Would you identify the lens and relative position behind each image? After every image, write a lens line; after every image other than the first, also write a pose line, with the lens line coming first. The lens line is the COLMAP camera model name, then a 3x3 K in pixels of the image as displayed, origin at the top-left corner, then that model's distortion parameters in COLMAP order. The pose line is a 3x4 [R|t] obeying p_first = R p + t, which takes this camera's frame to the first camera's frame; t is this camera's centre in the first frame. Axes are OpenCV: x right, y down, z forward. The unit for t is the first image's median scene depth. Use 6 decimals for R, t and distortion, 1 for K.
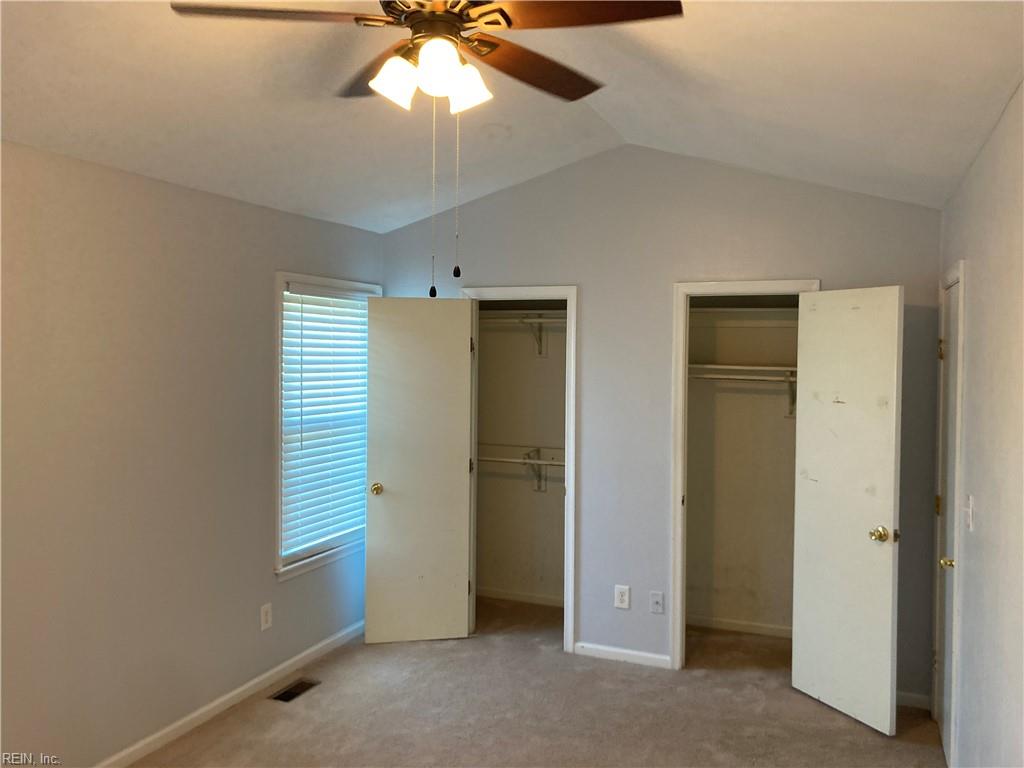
lens RADIAL K [[831.6, 0, 517.6], [0, 831.6, 378.3], [0, 0, 1]] dist [0.006048, -0.005123]
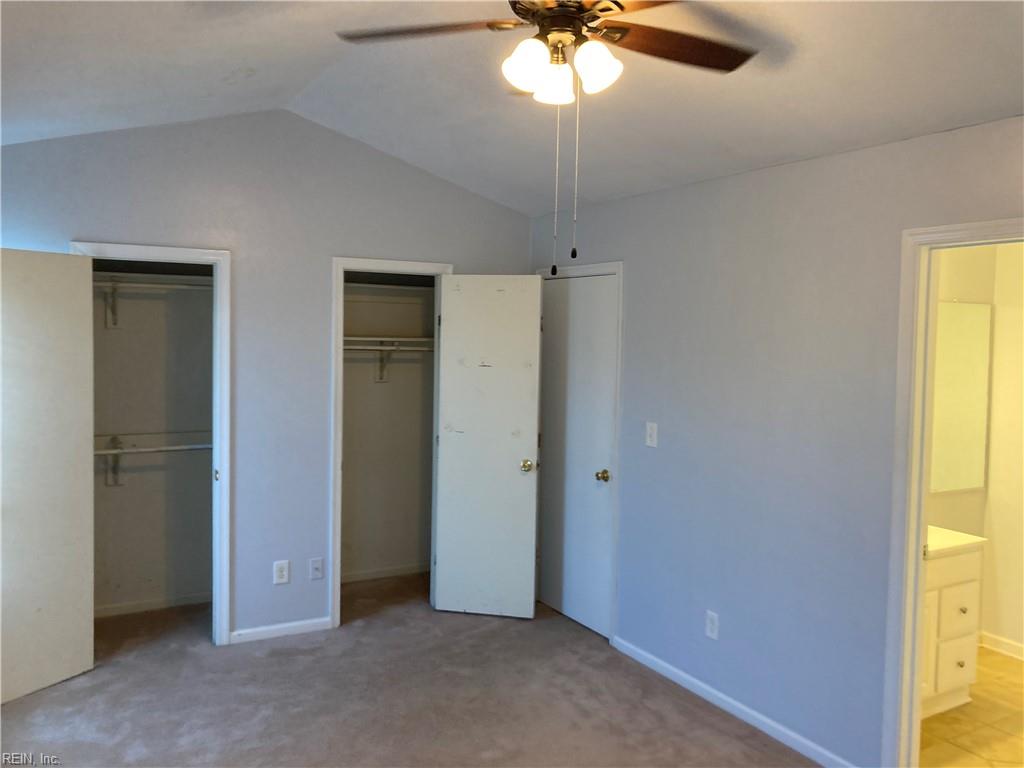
lens RADIAL K [[831.6, 0, 517.6], [0, 831.6, 378.3], [0, 0, 1]] dist [0.006048, -0.005123]
pose [[0.613972, -0.044774, 0.788057, -0.481143], [0.014443, 0.998860, 0.045499, -0.007941], [-0.789196, -0.016553, 0.613919, 0.180878]]
